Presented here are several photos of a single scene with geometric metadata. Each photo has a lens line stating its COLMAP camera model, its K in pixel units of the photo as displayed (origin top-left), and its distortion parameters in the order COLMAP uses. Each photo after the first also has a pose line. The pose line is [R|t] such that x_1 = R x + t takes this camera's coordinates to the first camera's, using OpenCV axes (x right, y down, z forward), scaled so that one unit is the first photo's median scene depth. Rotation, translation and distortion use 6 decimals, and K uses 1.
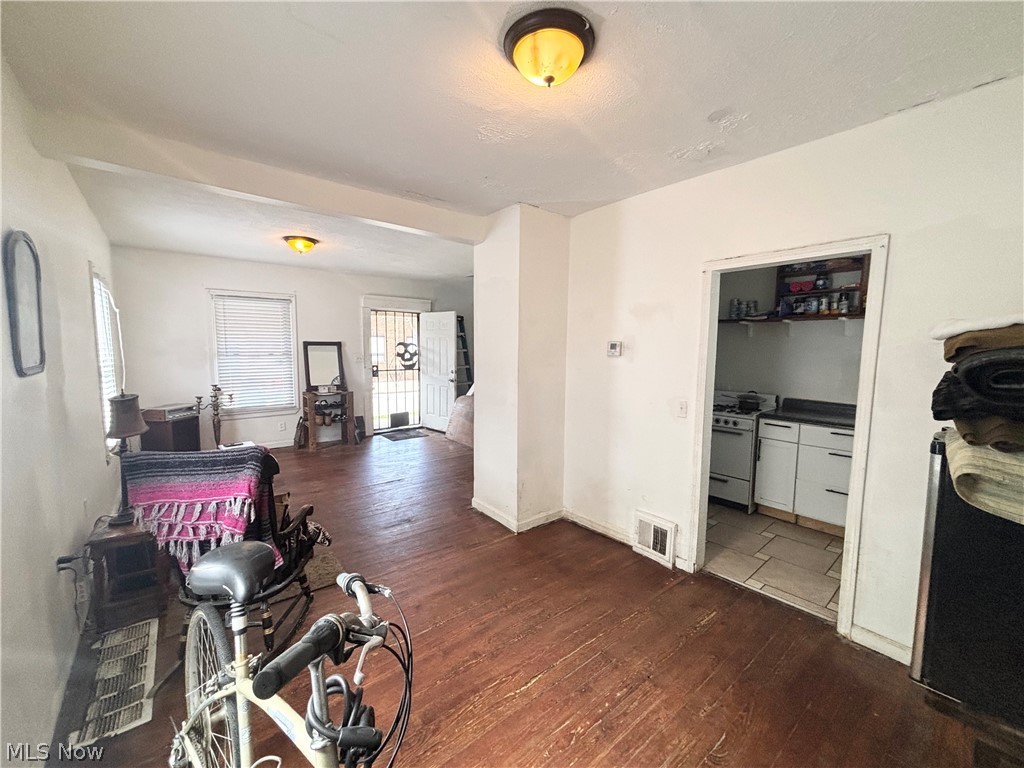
lens RADIAL K [[404.7, 0, 512.0], [0, 404.7, 384.0], [0, 0, 1]] dist [-0.006388, 0.000723]
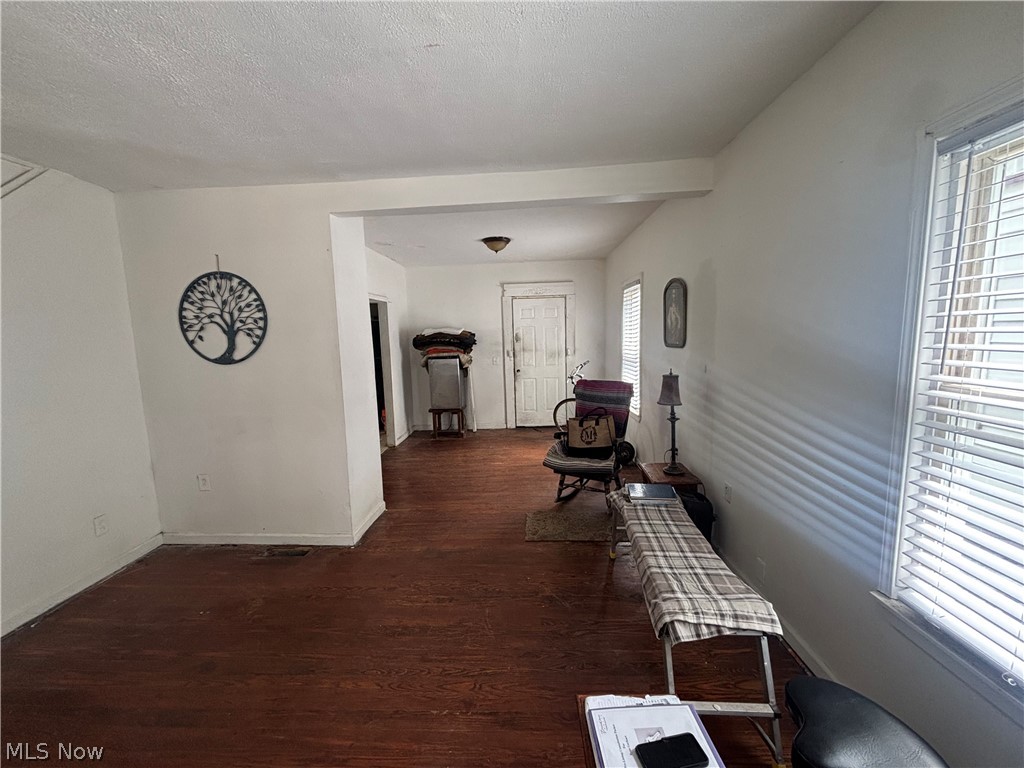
lens RADIAL K [[404.7, 0, 512.0], [0, 404.7, 384.0], [0, 0, 1]] dist [-0.006388, 0.000723]
pose [[-0.744144, -0.062450, 0.665094, -1.422496], [0.089579, 0.977300, 0.191991, -0.202233], [-0.661986, 0.202447, -0.721657, 2.243586]]
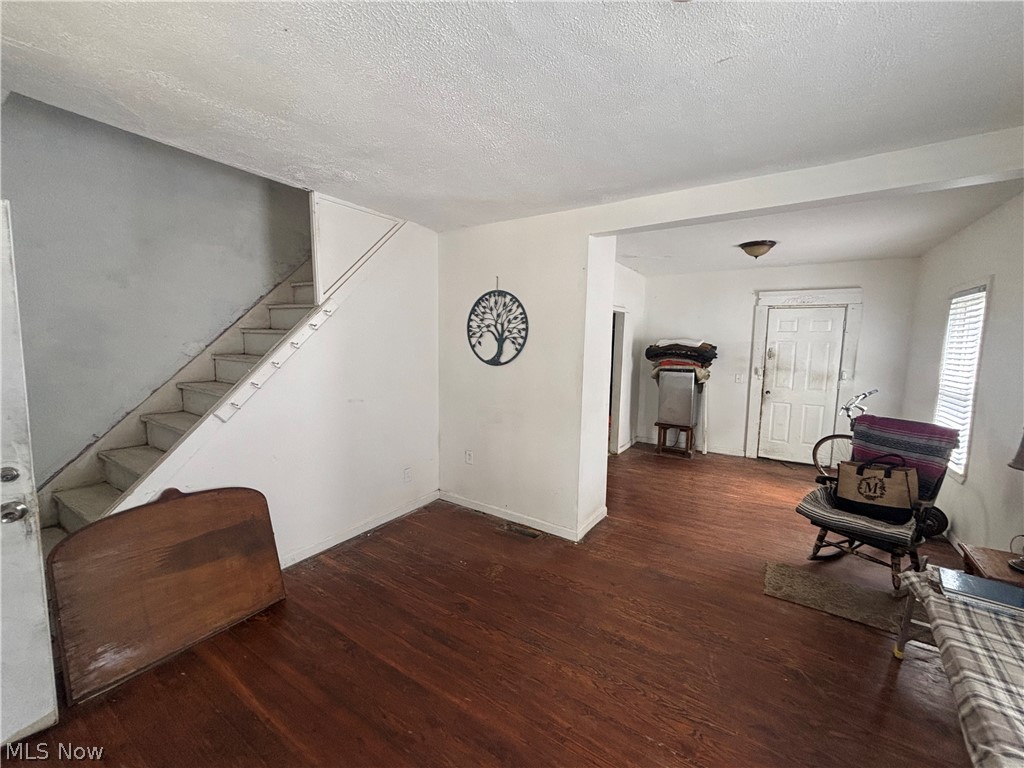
lens RADIAL K [[405.2, 0, 514.3], [0, 405.2, 385.3], [0, 0, 1]] dist [-0.001996, -0.003093]
pose [[-0.297076, -0.106372, 0.948910, -1.415278], [0.074650, 0.988147, 0.134141, -0.228625], [-0.951931, 0.110686, -0.285614, 2.292289]]
